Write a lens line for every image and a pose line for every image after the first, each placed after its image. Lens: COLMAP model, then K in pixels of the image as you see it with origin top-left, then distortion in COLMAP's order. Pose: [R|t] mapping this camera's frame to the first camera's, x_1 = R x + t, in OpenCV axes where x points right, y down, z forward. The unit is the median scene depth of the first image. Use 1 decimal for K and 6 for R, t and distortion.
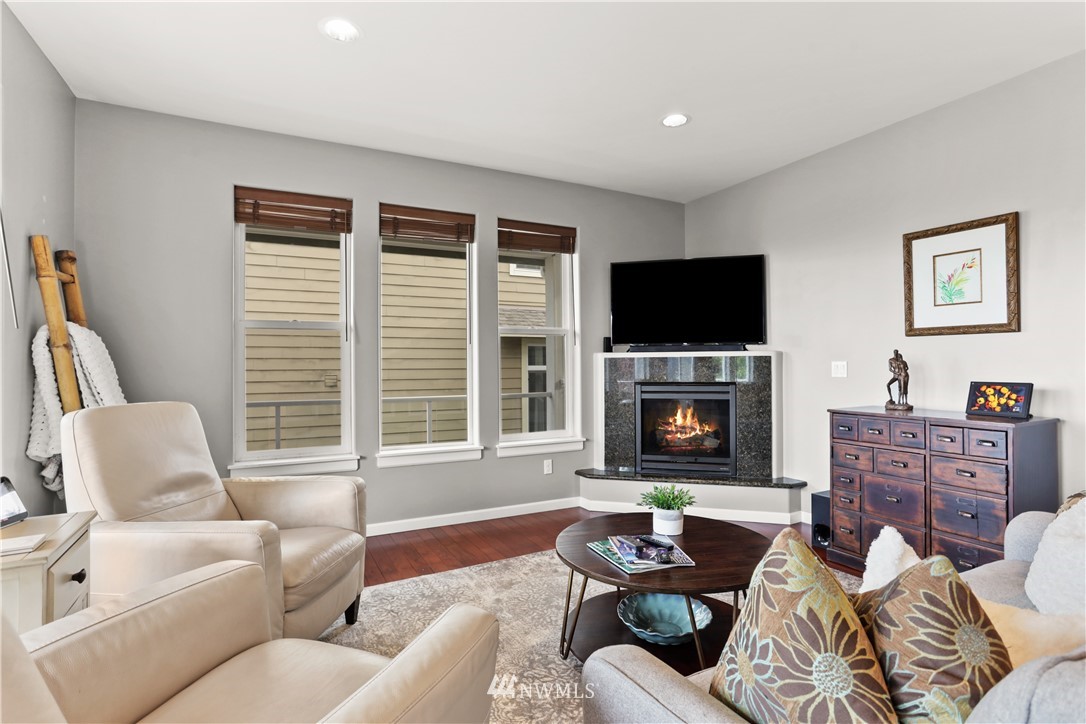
lens RADIAL K [[535.8, 0, 546.4], [0, 535.8, 360.5], [0, 0, 1]] dist [-0.003705, 0.001055]
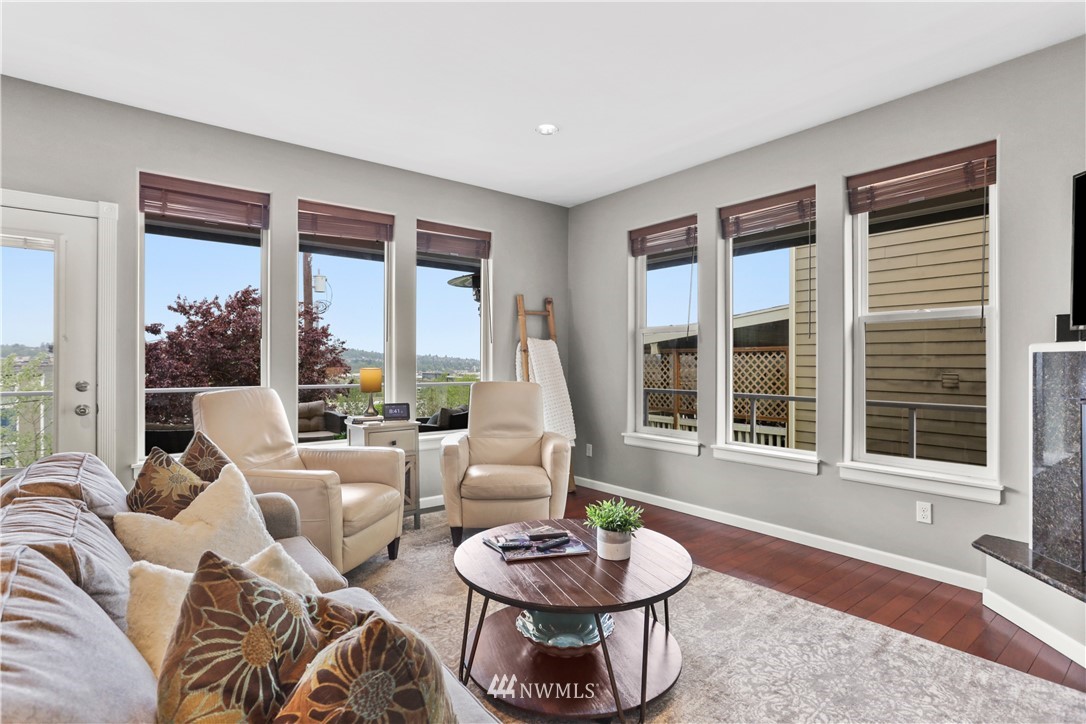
lens RADIAL K [[535.8, 0, 539.8], [0, 535.8, 363.6], [0, 0, 1]] dist [-0.003705, 0.001055]
pose [[0.199575, 0.010303, -0.979828, 0.592582], [0.001735, 0.999939, 0.010868, -0.000069], [0.979881, -0.003869, 0.199545, 0.397538]]
